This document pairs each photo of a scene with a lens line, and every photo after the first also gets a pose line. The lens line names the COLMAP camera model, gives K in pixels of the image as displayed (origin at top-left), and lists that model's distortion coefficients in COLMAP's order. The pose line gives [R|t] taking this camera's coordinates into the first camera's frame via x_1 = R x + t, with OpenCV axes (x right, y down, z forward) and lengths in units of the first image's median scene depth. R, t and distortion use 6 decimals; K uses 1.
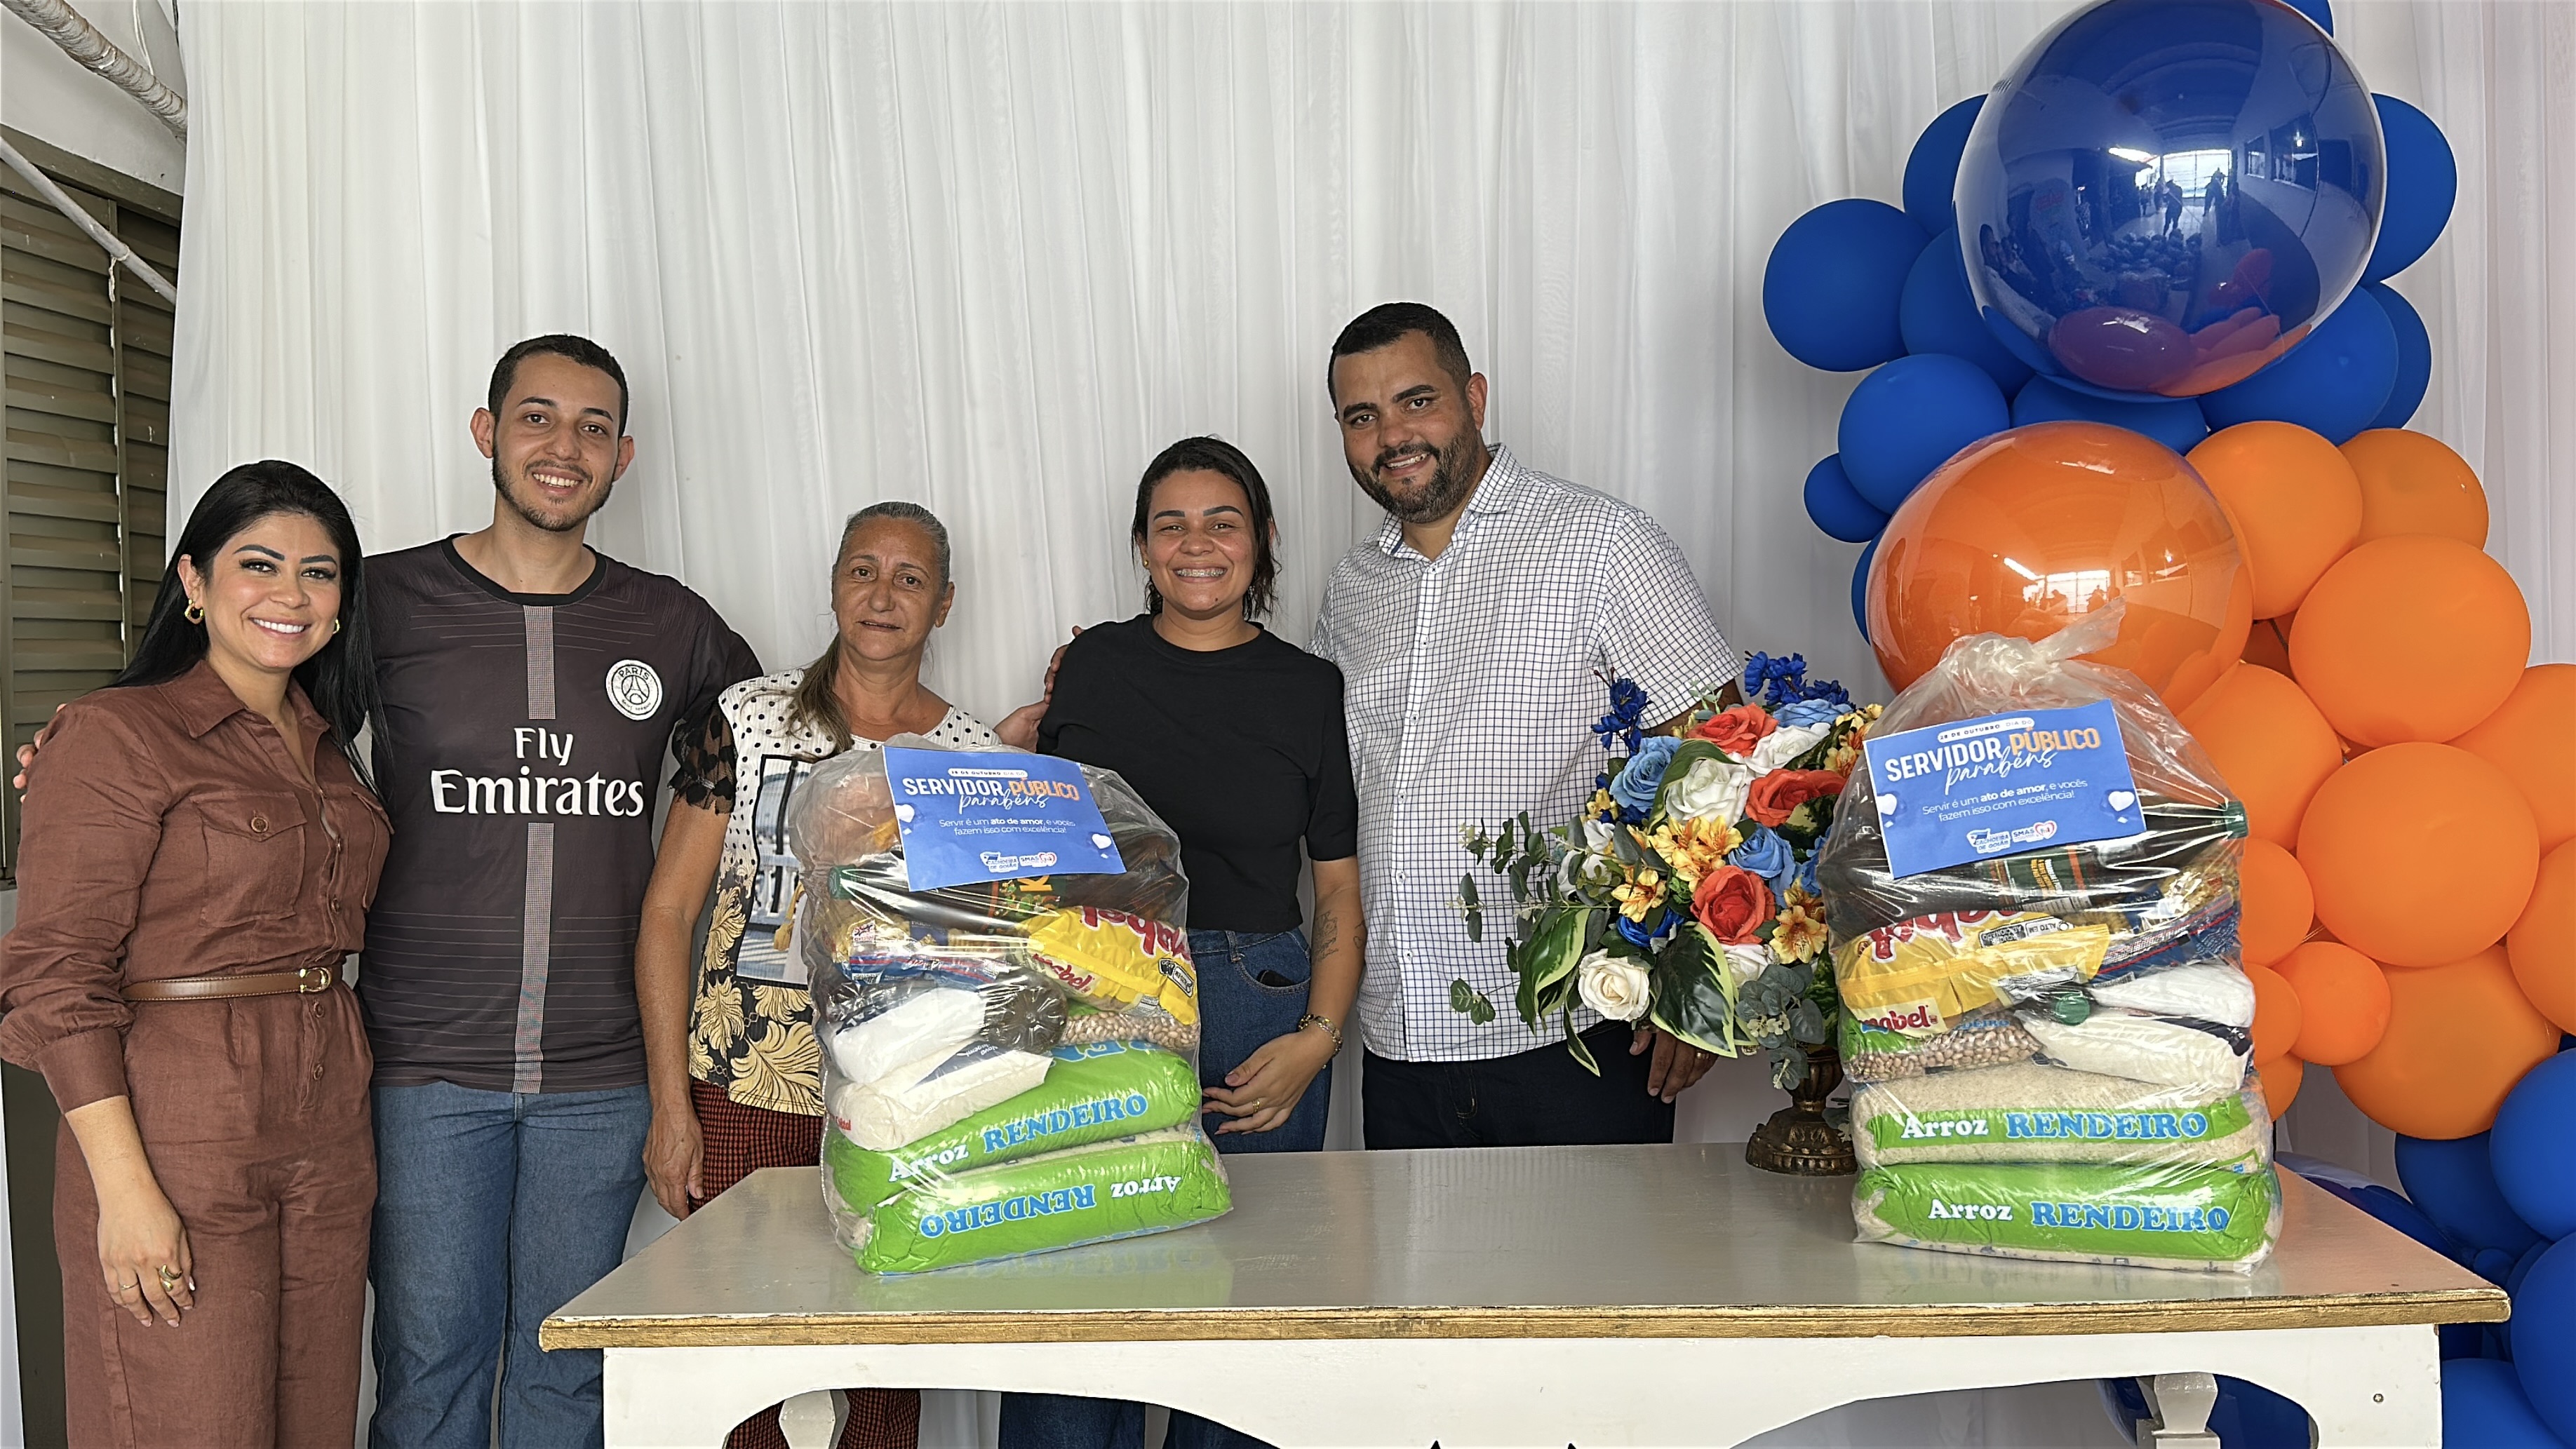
lens RADIAL K [[2358.6, 0, 1277.6], [0, 2358.6, 727.9], [0, 0, 1]] dist [0.208545, -0.529746]
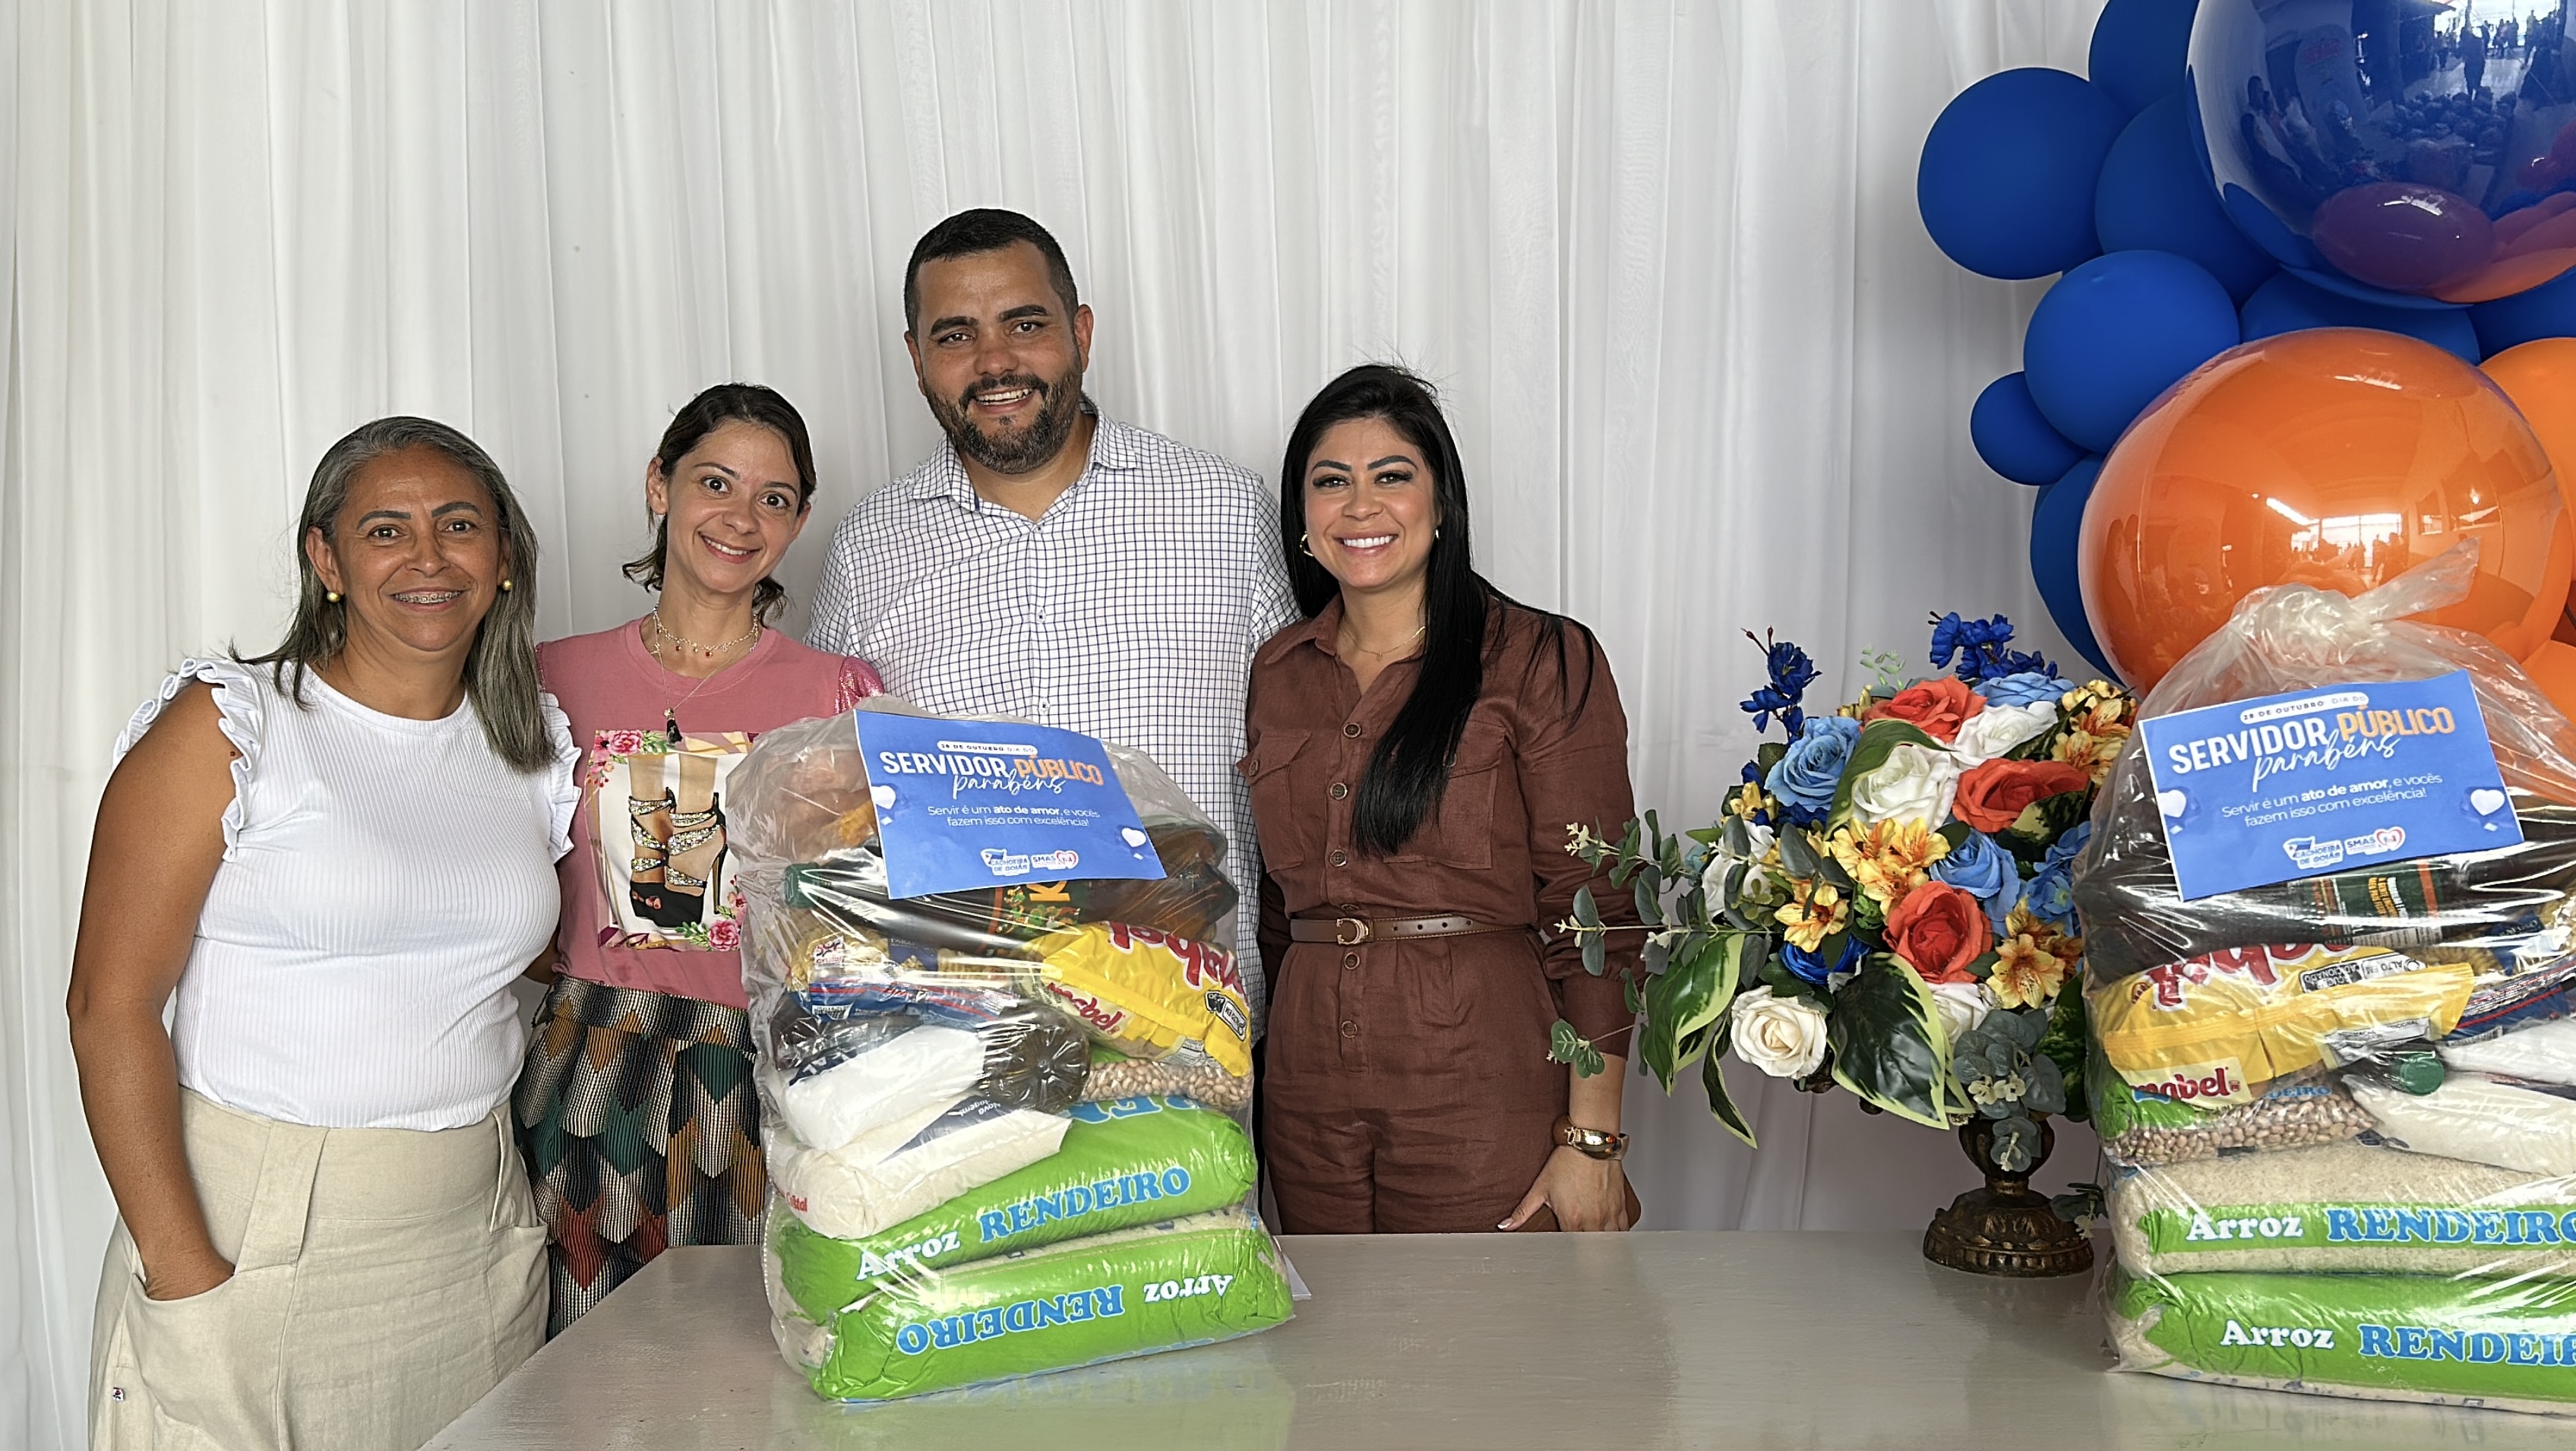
lens RADIAL K [[2554.1, 0, 1252.1], [0, 2554.1, 715.2], [0, 0, 1]] dist [0.197458, -0.490347]
pose [[0.999676, 0.014874, 0.020674, -0.056137], [-0.014752, 0.999873, -0.006015, 0.012867], [-0.020761, 0.005708, 0.999768, 0.170053]]
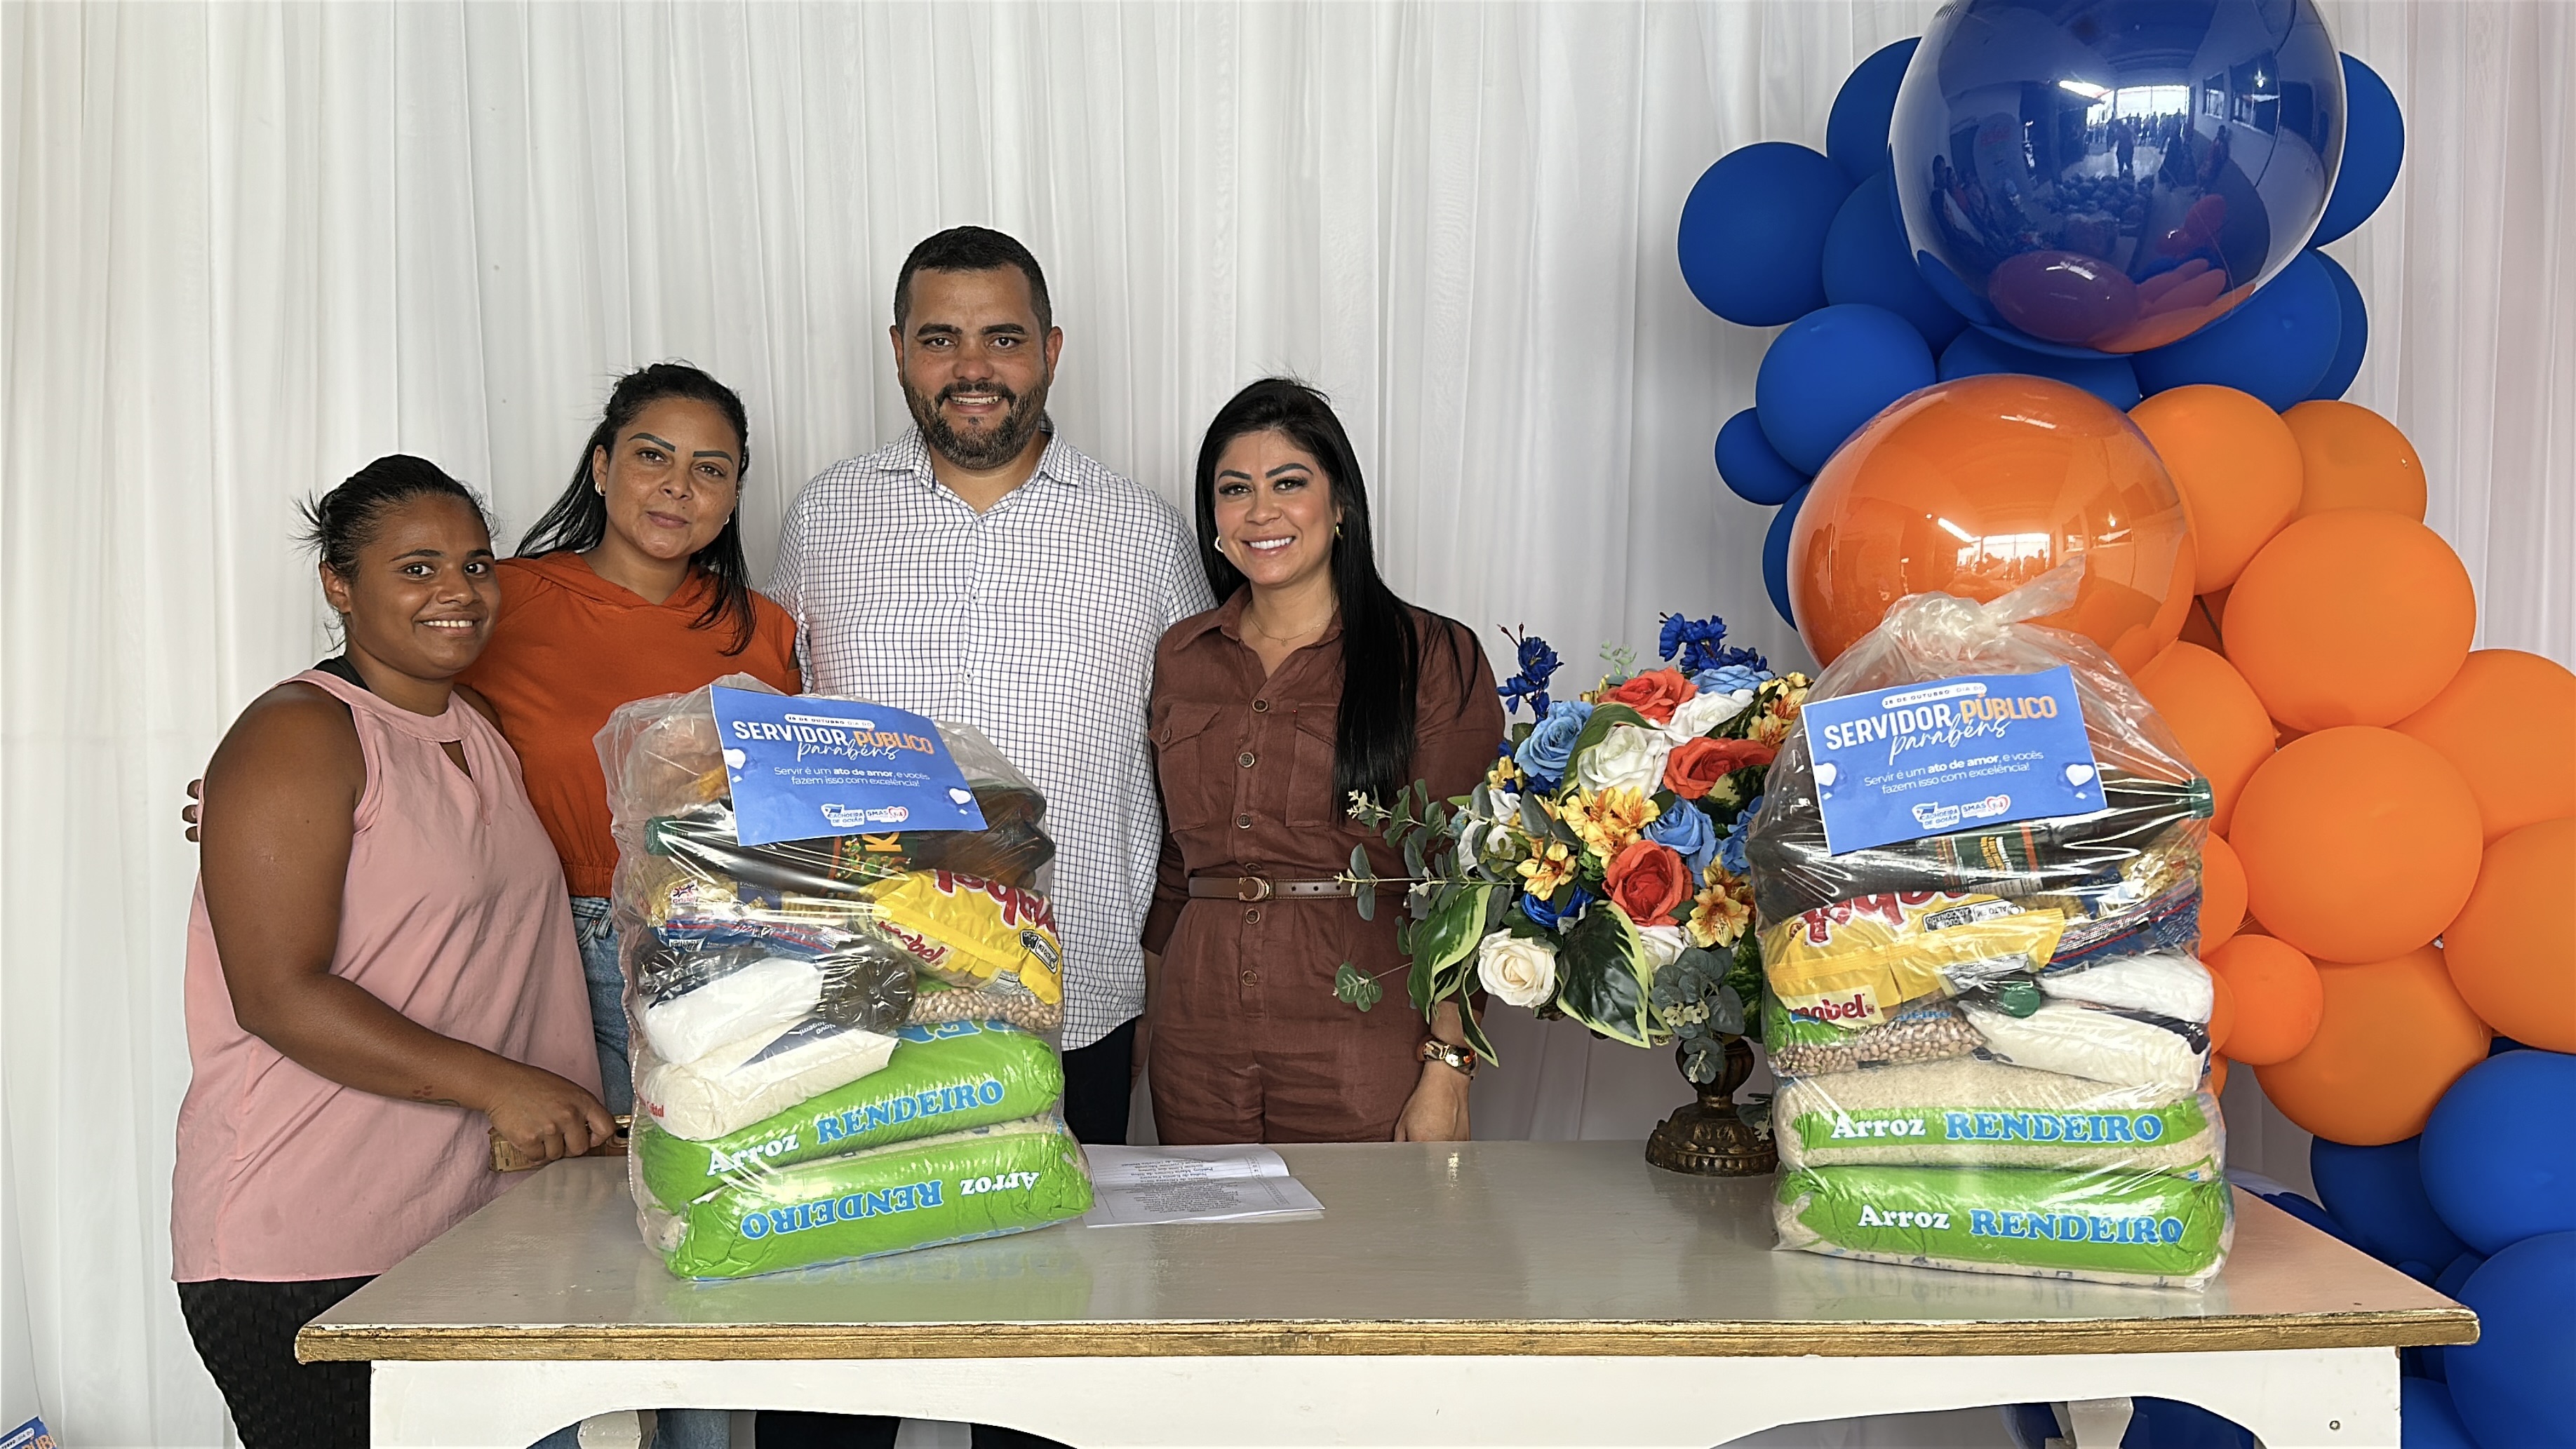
lens RADIAL K [[2366.5, 0, 1297.2], [0, 2366.5, 740.4], [0, 0, 1]] dist [0.215302, -0.553617]
pose [[0.996933, 0.024889, 0.074195, -0.014999], [-0.025596, 0.999635, 0.008602, 0.016028], [-0.073954, -0.010475, 0.997207, 0.098422]]
